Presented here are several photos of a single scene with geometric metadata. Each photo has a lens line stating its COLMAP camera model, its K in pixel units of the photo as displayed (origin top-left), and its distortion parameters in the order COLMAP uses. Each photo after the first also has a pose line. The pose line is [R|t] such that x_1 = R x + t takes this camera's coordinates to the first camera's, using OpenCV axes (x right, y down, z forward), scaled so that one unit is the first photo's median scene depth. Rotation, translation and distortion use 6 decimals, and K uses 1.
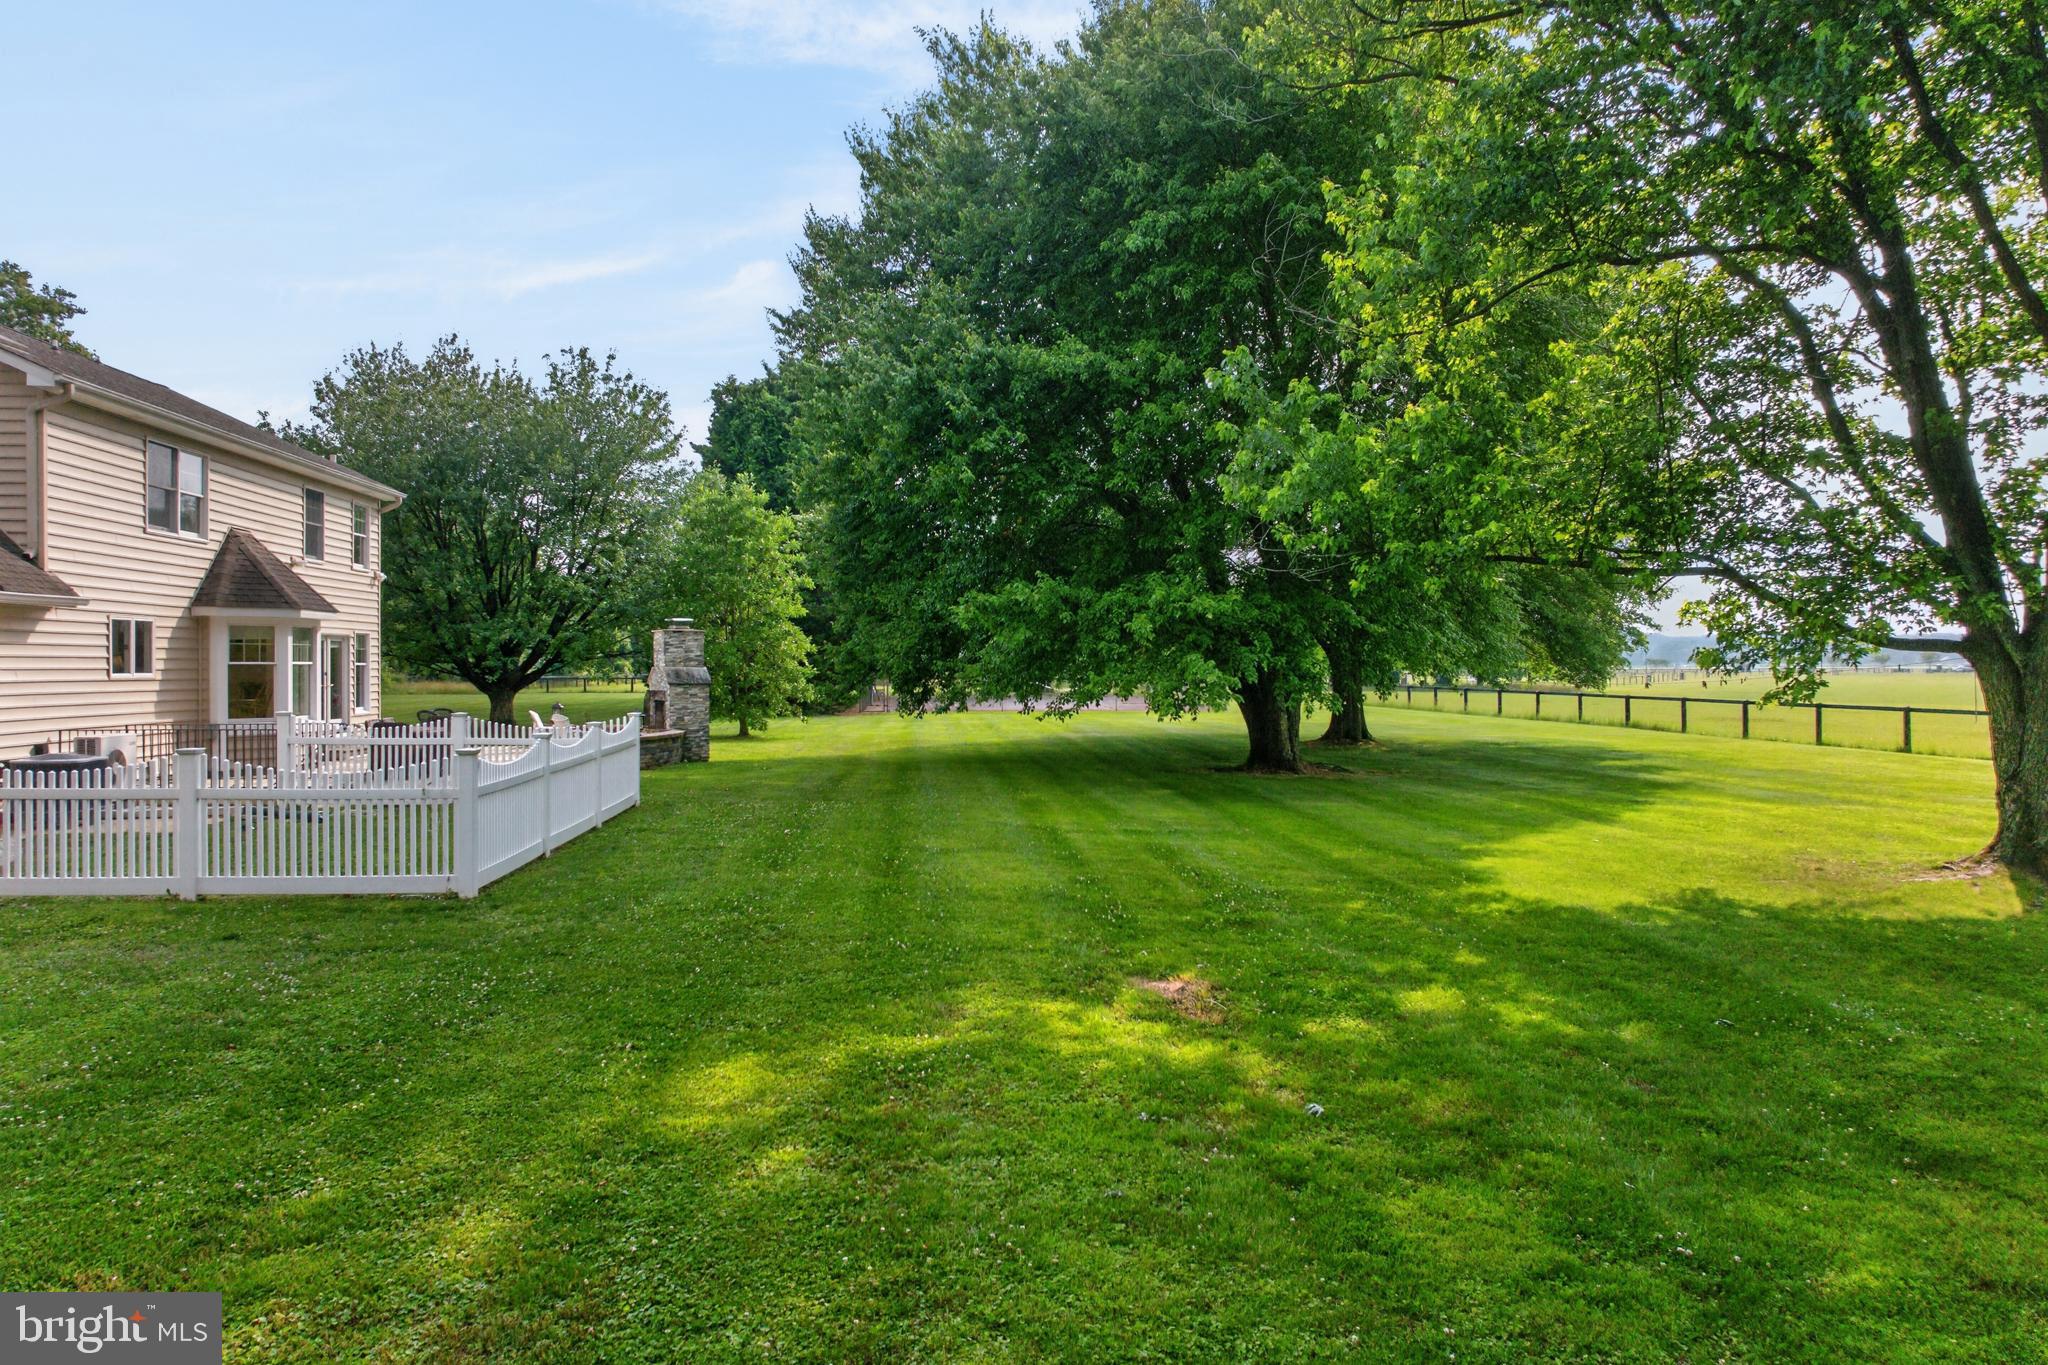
lens RADIAL K [[1406.0, 0, 1031.4], [0, 1406.0, 679.8], [0, 0, 1]] dist [0.000370, 0.001168]
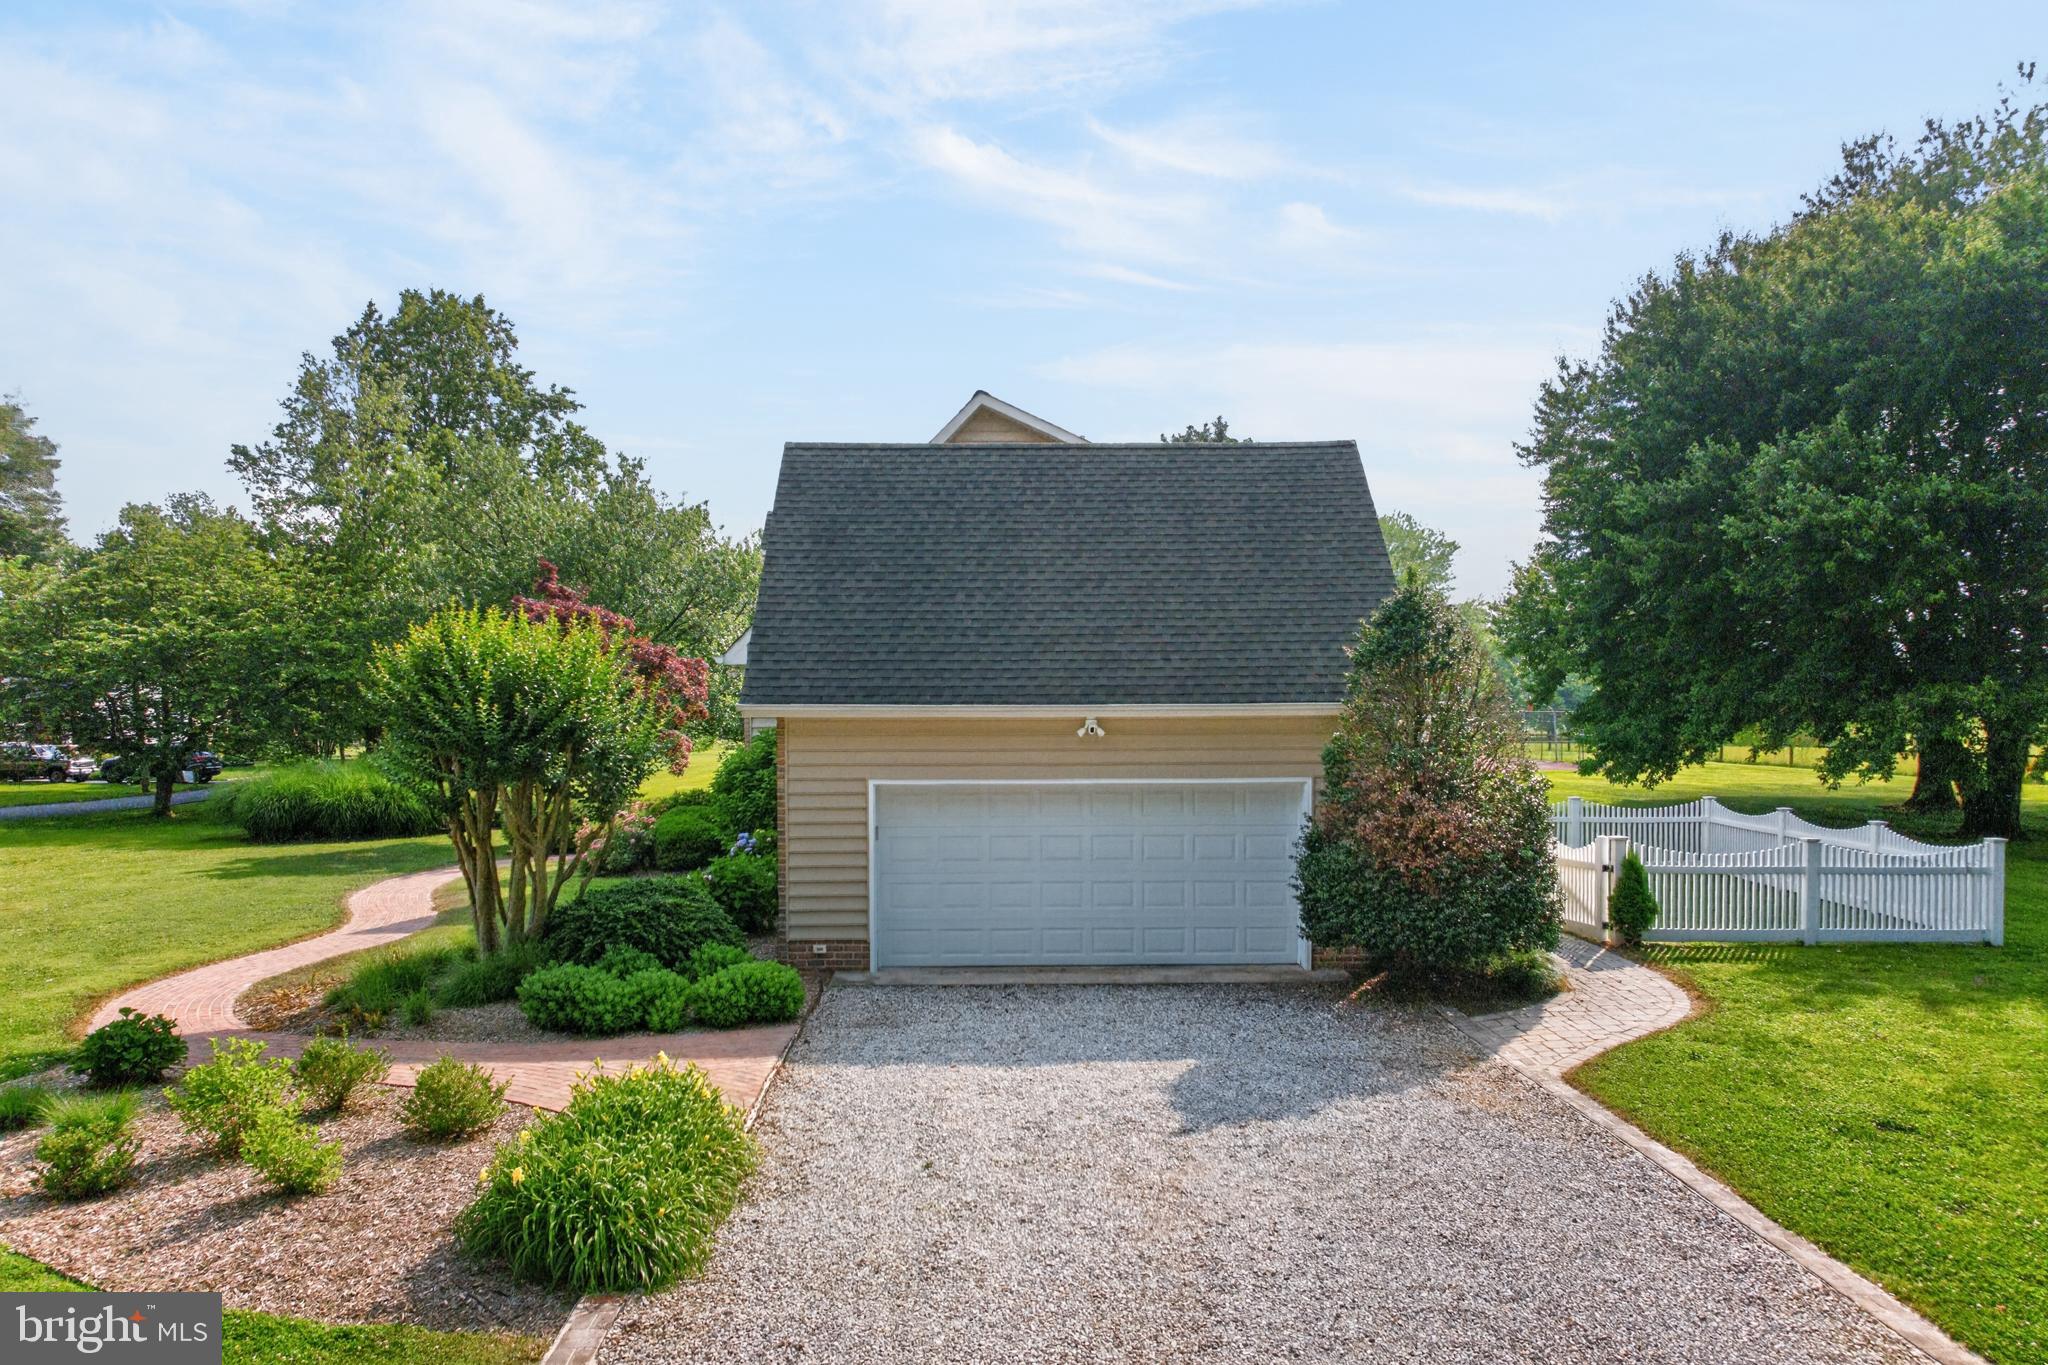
lens RADIAL K [[1438.5, 0, 1026.4], [0, 1438.5, 720.7], [0, 0, 1]] dist [0.024453, 0.001084]
pose [[0.998516, -0.006404, -0.054078, -0.563087], [0.006350, 0.999979, -0.001176, -0.030028], [0.054084, 0.000830, 0.998536, -0.208092]]
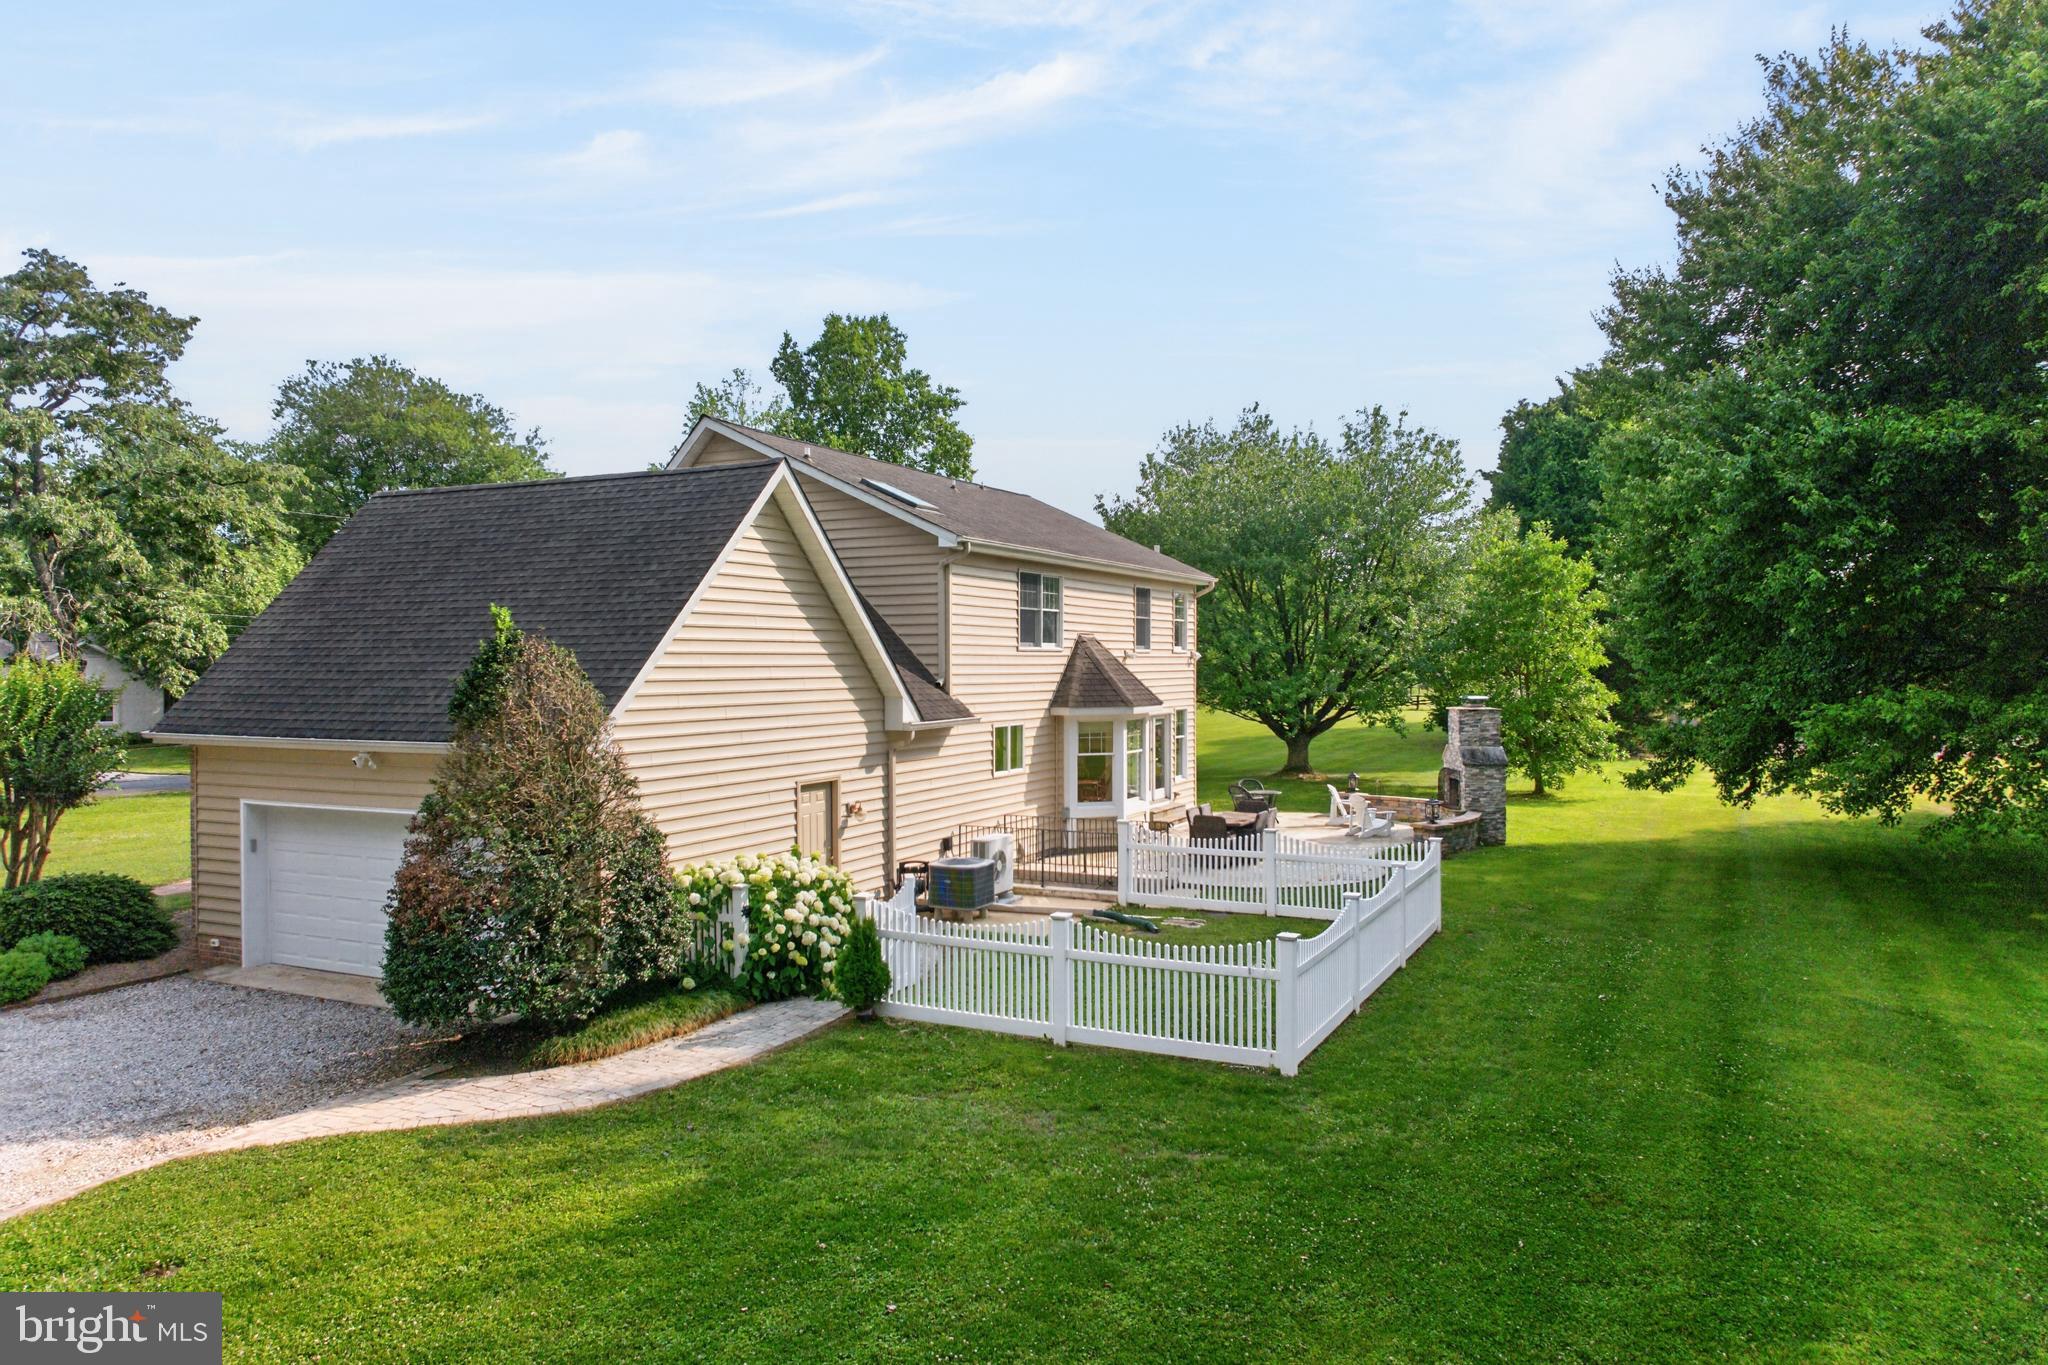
lens RADIAL K [[1406.0, 0, 1031.4], [0, 1406.0, 679.8], [0, 0, 1]] dist [0.000370, 0.001168]
pose [[0.856401, 0.002931, -0.516304, -0.008953], [-0.000346, 0.999987, 0.005104, -0.066016], [0.516312, -0.004192, 0.856390, -0.002731]]
